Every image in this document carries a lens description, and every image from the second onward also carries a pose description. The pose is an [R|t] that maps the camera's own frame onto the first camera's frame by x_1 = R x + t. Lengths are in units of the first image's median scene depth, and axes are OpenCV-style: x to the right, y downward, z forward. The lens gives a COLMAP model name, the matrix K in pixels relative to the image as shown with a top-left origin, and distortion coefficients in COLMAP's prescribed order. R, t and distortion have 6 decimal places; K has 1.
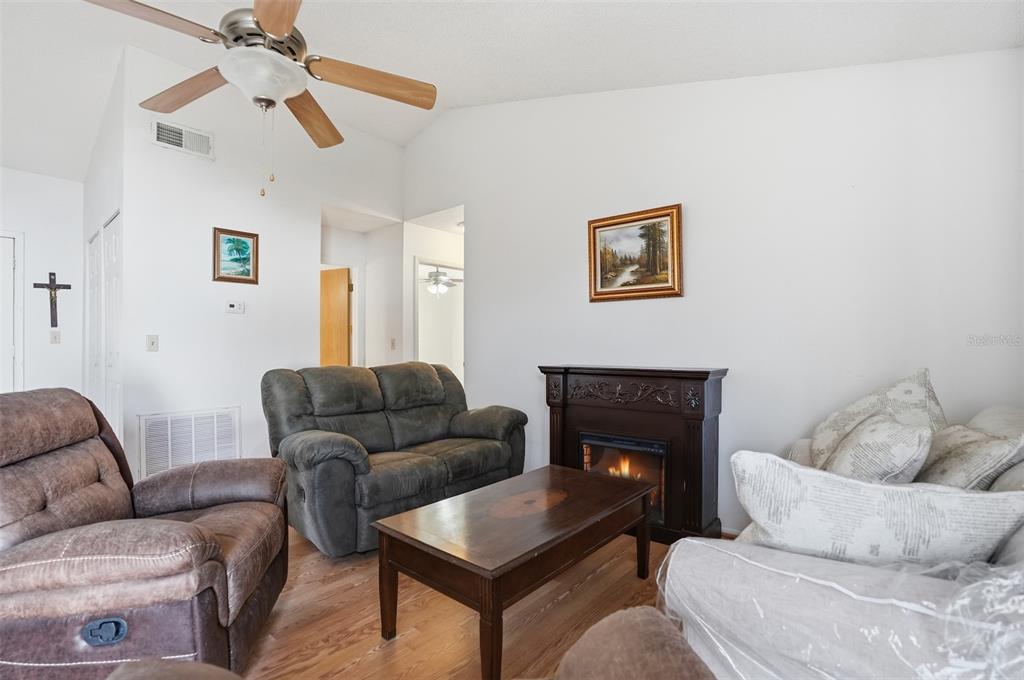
lens RADIAL K [[479.0, 0, 512.0], [0, 479.0, 340.0], [0, 0, 1]] dist [-0.074571, 0.053156]
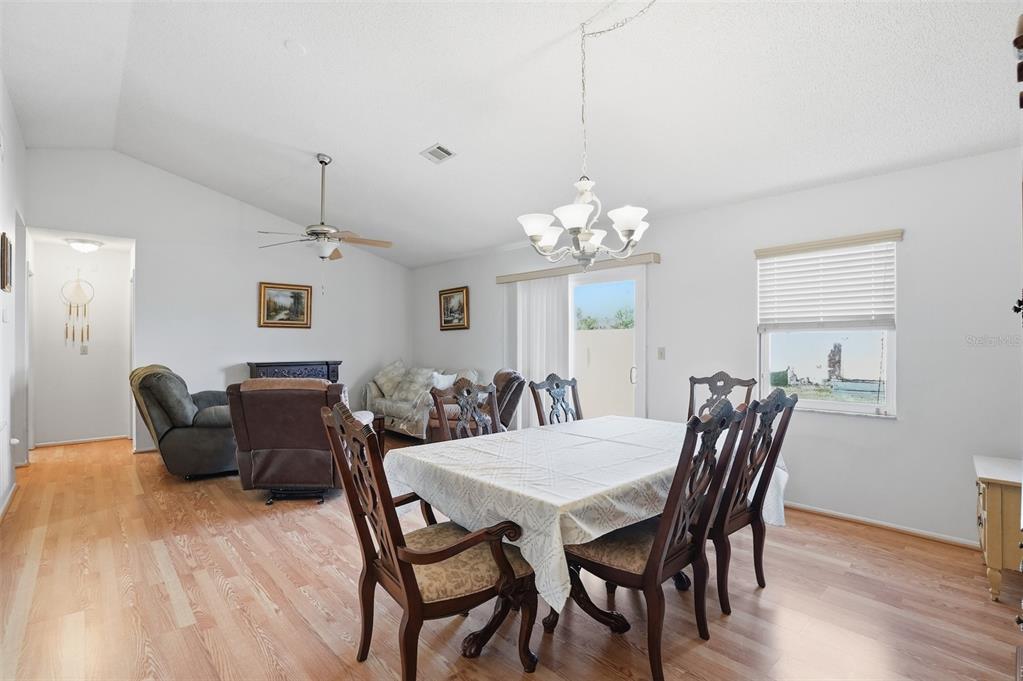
lens RADIAL K [[491.0, 0, 511.5], [0, 491.0, 340.5], [0, 0, 1]] dist [-0.079379, 0.032017]
pose [[0.134932, 0.009083, 0.990813, -1.618260], [-0.011370, 0.999906, -0.007618, -0.027745], [-0.990790, -0.010238, 0.135023, -0.204387]]
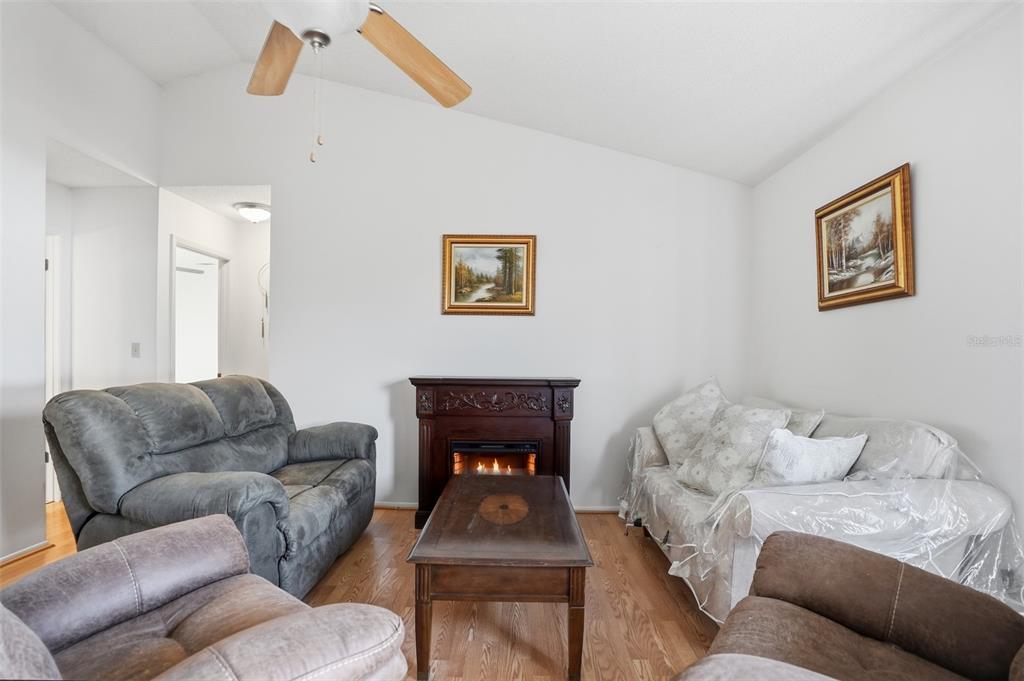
lens RADIAL K [[494.1, 0, 512.4], [0, 494.1, 356.3], [0, 0, 1]] dist [-0.032183, 0.000427]
pose [[0.774066, 0.008061, 0.633053, -0.417506], [-0.019462, 0.999749, 0.011067, -0.004476], [-0.632805, -0.020887, 0.774029, 0.091290]]
